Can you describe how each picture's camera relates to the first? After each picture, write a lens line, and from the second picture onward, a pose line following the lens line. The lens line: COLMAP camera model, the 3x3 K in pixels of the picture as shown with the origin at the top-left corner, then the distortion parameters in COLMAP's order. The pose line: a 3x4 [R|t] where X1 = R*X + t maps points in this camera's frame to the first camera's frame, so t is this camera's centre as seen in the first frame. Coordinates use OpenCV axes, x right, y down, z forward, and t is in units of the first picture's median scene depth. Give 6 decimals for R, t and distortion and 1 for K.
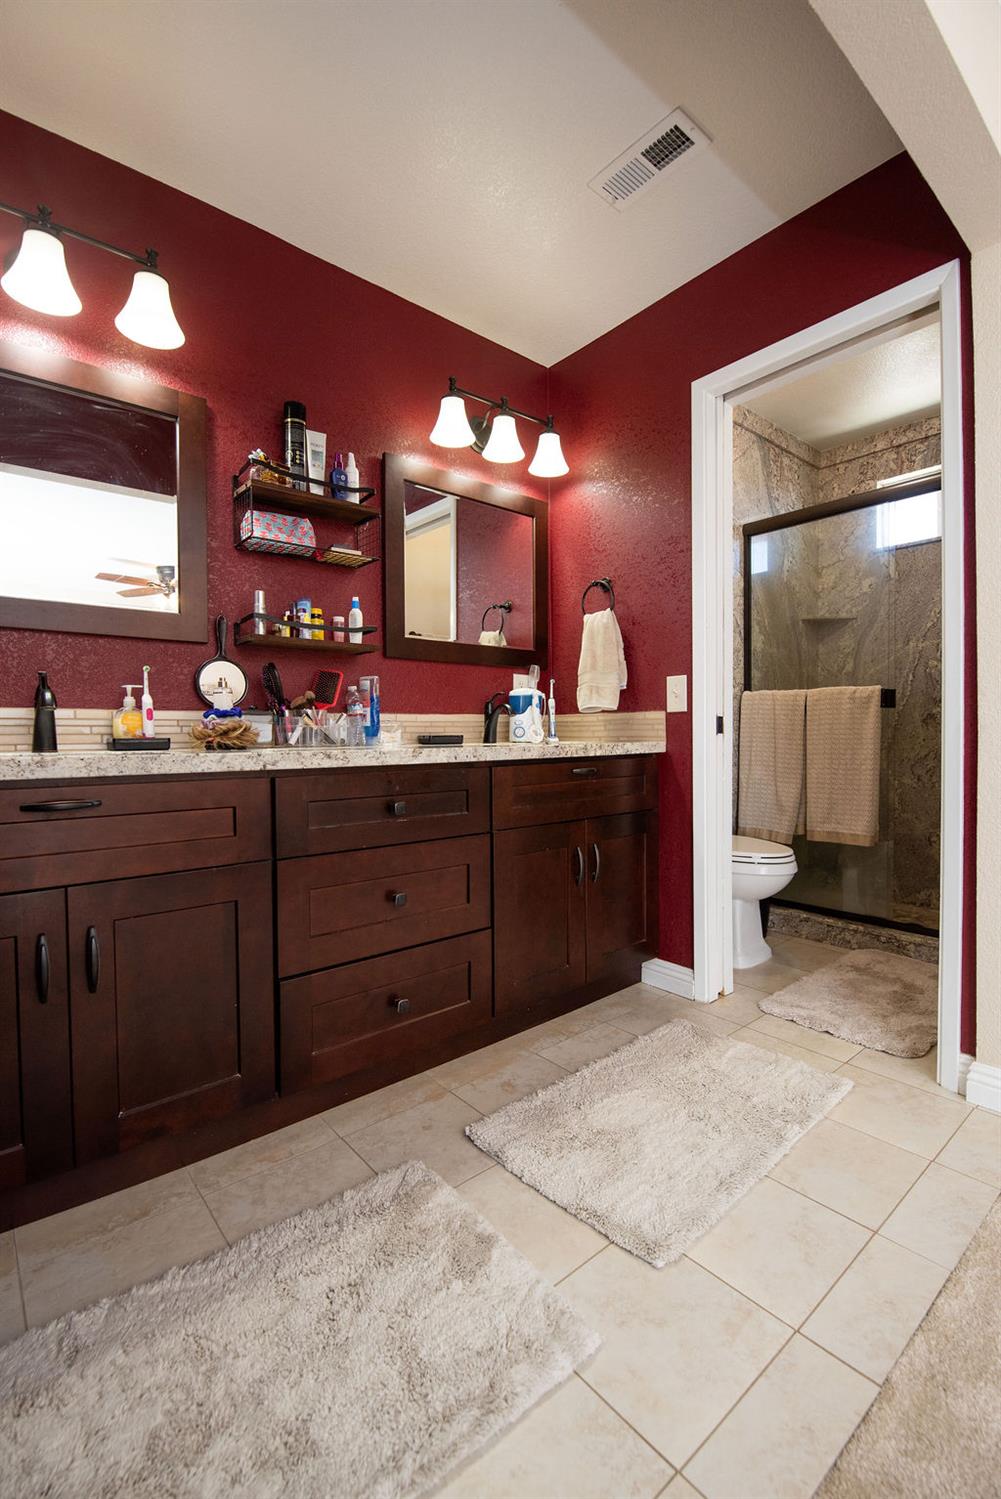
lens RADIAL K [[667.2, 0, 491.6], [0, 667.2, 750.4], [0, 0, 1]] dist [-0.002416, -0.001584]
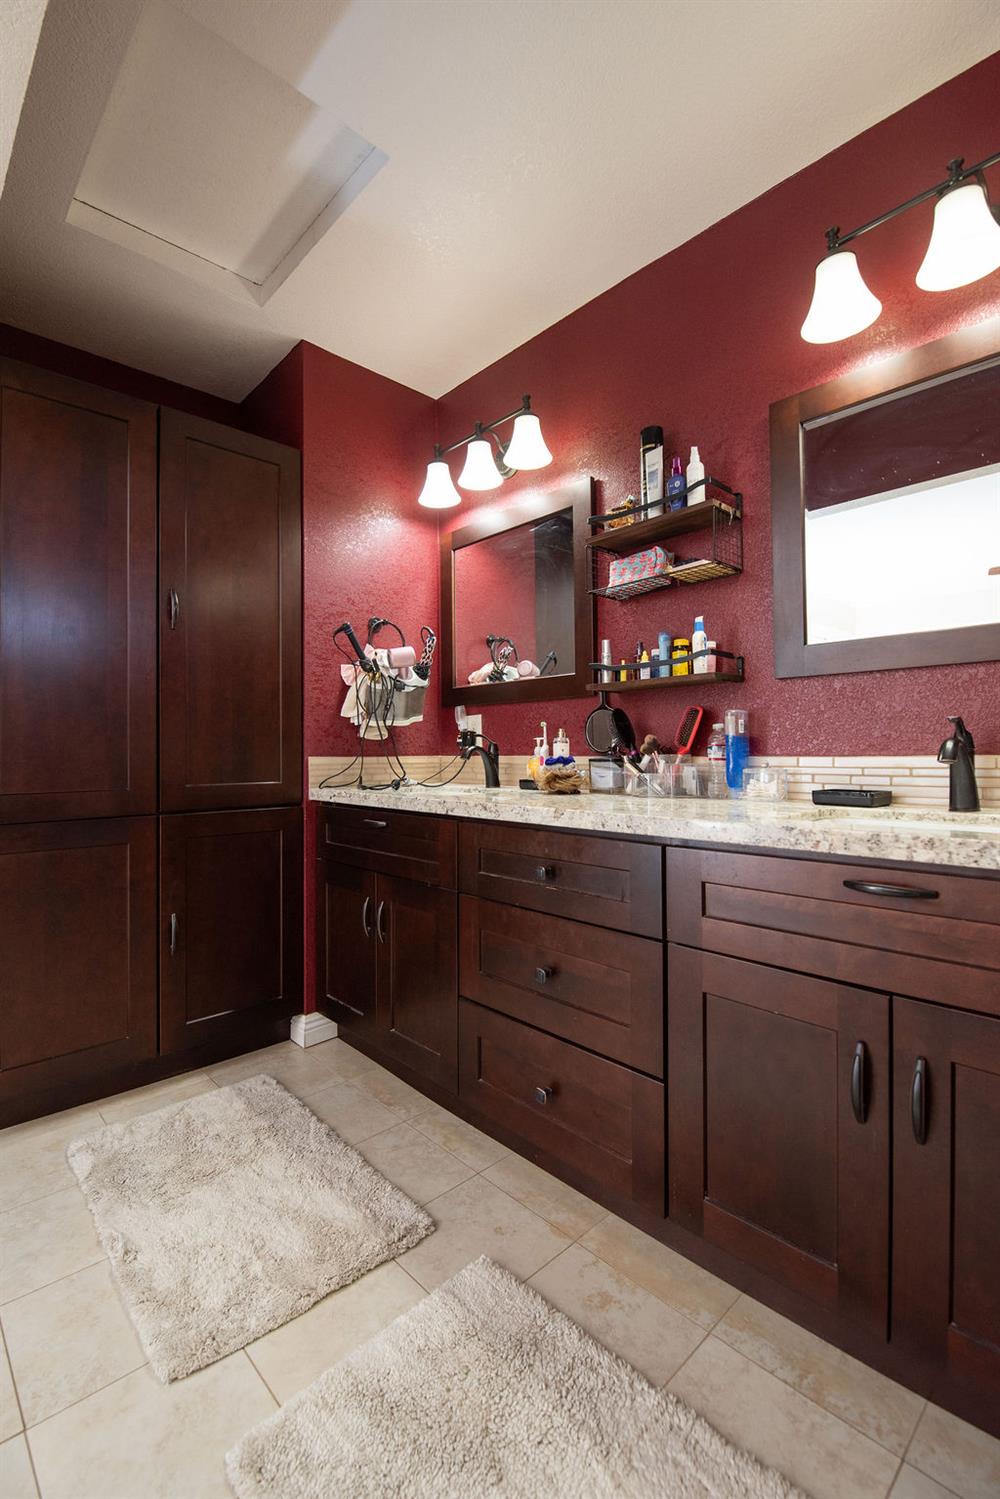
lens RADIAL K [[667.2, 0, 491.0], [0, 667.2, 745.9], [0, 0, 1]] dist [-0.002416, -0.001584]
pose [[0.046354, -0.001341, -0.998924, 0.638281], [-0.015381, 0.999880, -0.002056, -0.069061], [0.998807, 0.015460, 0.046328, 0.746307]]
